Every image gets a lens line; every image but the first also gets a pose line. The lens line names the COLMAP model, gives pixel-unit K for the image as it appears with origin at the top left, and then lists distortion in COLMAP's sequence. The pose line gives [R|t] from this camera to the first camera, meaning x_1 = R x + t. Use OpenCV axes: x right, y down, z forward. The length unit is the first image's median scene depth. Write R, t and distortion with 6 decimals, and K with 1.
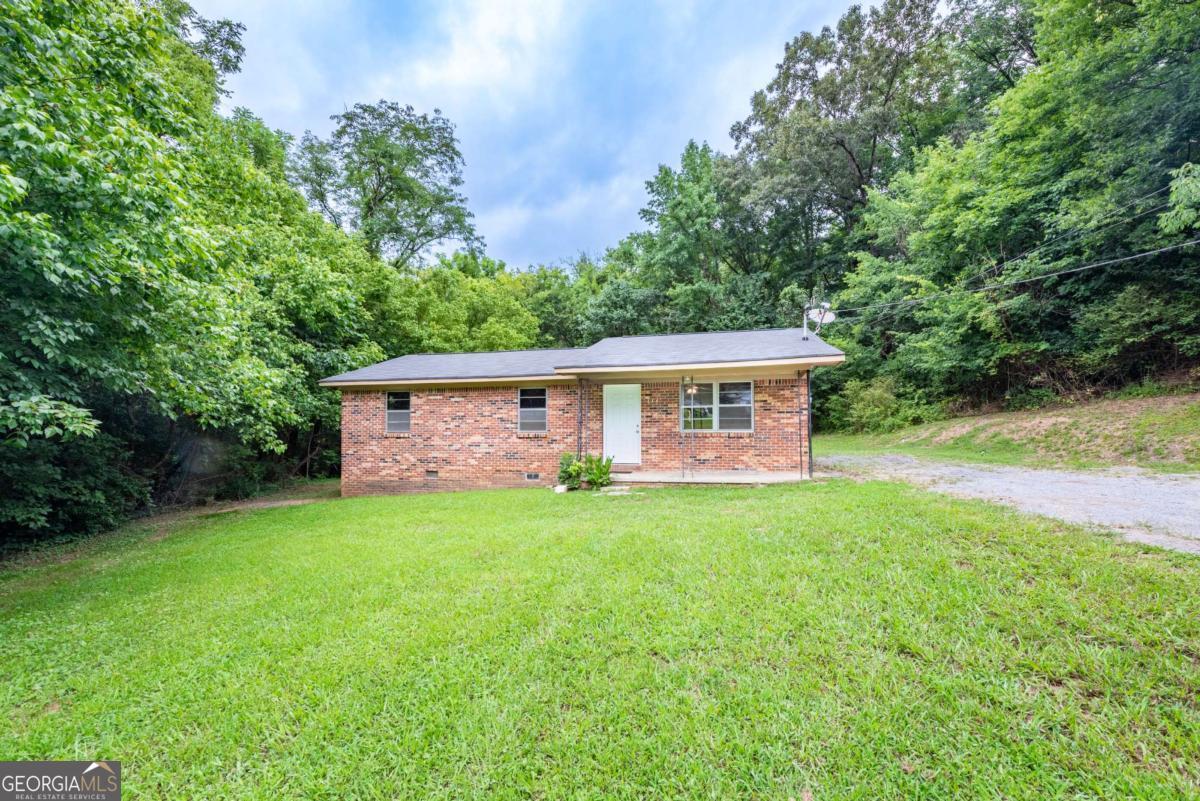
lens RADIAL K [[517.2, 0, 619.3], [0, 517.2, 409.1], [0, 0, 1]] dist [0.013668, -0.000638]
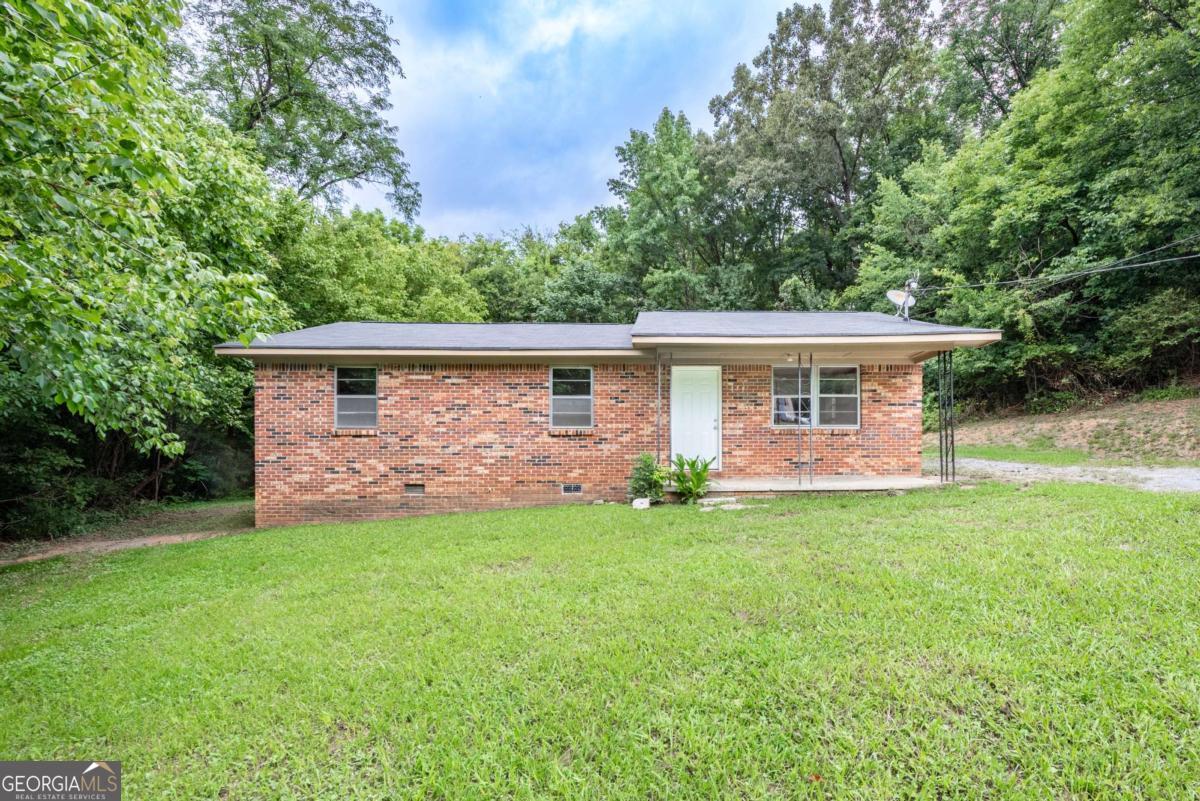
lens RADIAL K [[513.0, 0, 600.1], [0, 513.0, 438.6], [0, 0, 1]] dist [0.011445, 0.000000]
pose [[0.962972, 0.006930, 0.269512, -0.305718], [-0.011274, 0.999830, 0.014574, 0.045729], [-0.269365, -0.017073, 0.962887, 0.277377]]
